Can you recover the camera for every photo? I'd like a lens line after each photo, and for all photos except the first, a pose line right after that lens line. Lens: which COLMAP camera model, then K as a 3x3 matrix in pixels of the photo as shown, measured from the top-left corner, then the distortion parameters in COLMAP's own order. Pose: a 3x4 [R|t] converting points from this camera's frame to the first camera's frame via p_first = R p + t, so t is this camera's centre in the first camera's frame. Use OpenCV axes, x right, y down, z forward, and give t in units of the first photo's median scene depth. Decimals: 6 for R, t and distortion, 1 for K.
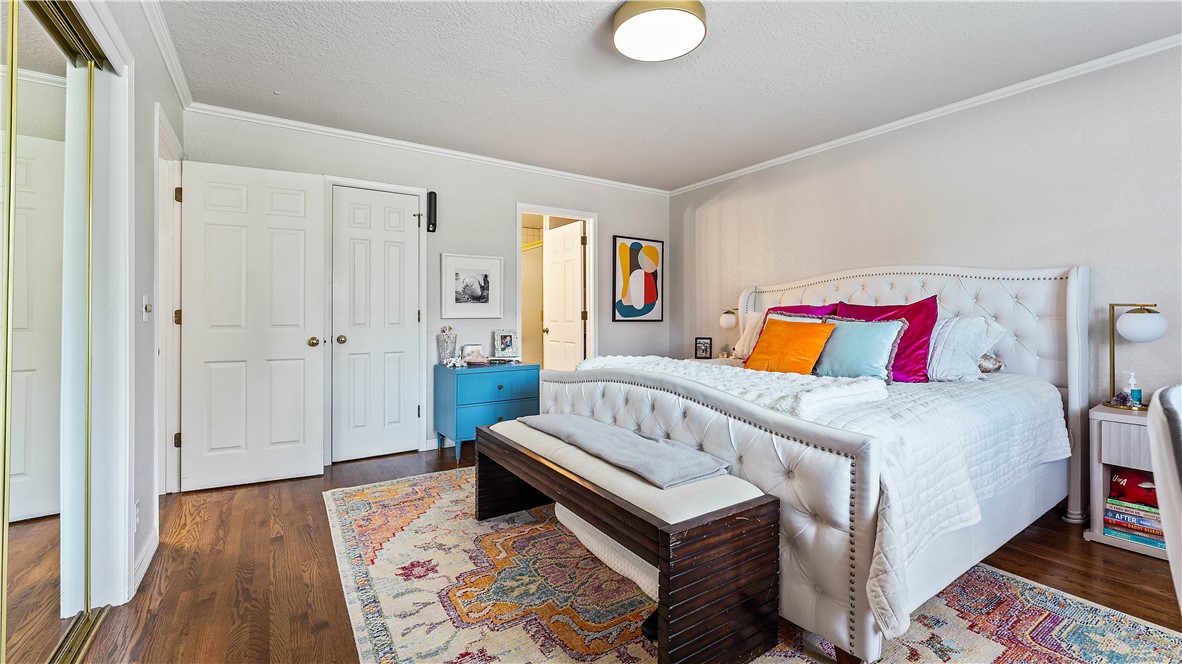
lens RADIAL K [[481.7, 0, 573.8], [0, 481.7, 315.7], [0, 0, 1]] dist [-0.001825, -0.000058]
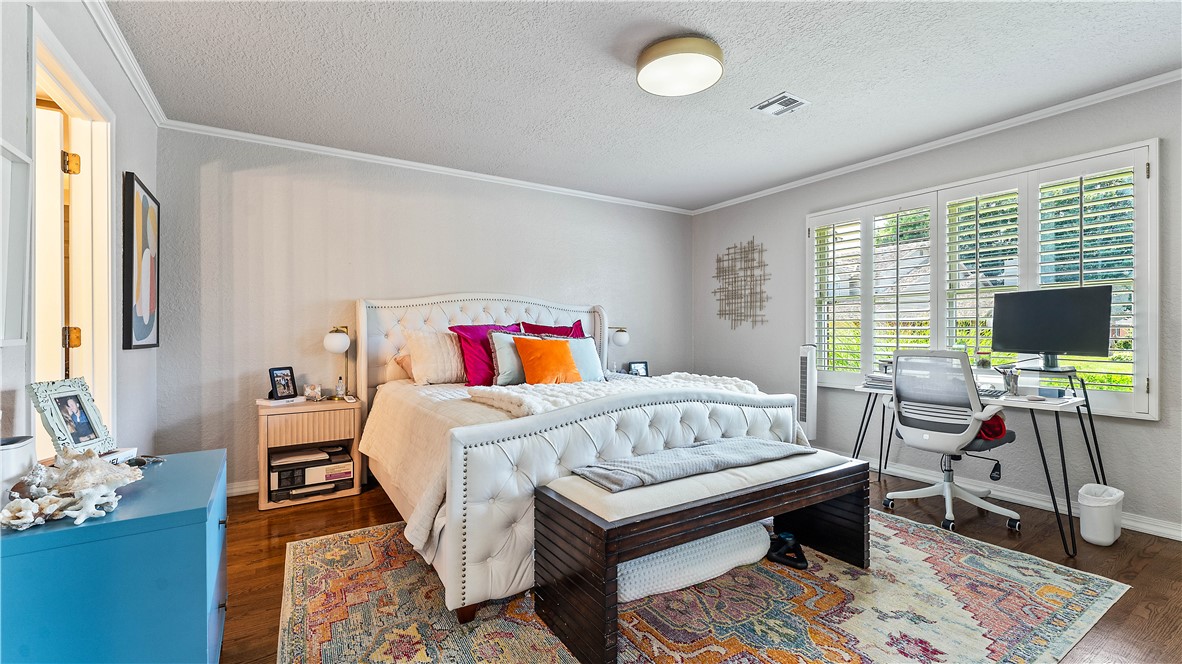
lens RADIAL K [[500.7, 0, 581.7], [0, 500.7, 329.6], [0, 0, 1]] dist [-0.002831, 0.000270]
pose [[0.001690, 0.005230, 0.999985, -0.562408], [0.005805, 0.999969, -0.005240, -0.003244], [-0.999982, 0.005814, 0.001660, 0.719828]]
